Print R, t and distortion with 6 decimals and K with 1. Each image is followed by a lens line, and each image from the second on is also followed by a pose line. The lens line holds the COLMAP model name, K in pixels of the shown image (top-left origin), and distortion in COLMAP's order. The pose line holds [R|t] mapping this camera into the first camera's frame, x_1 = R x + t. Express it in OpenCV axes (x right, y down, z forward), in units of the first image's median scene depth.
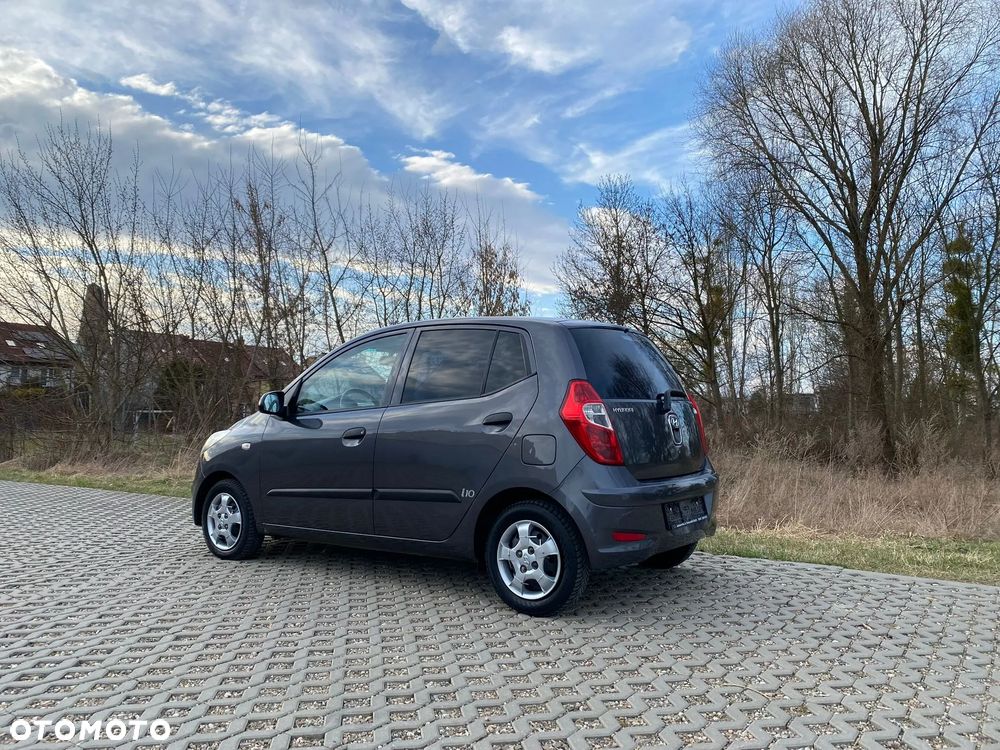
lens RADIAL K [[771.4, 0, 498.5], [0, 771.4, 368.8], [0, 0, 1]] dist [0.016526, -0.008780]
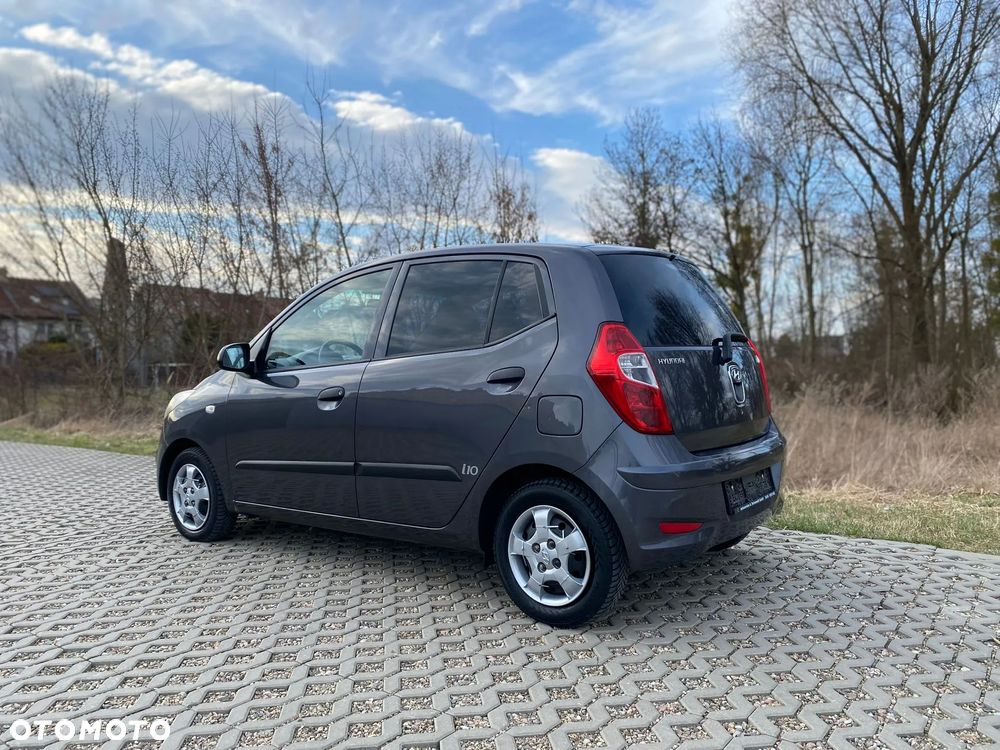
lens RADIAL K [[771.4, 0, 484.4], [0, 771.4, 373.8], [0, 0, 1]] dist [0.016526, -0.008780]
pose [[0.998757, -0.014672, -0.047627, 0.010271], [0.018164, 0.997112, 0.073741, 0.004944], [0.046408, -0.074515, 0.996139, 0.173196]]
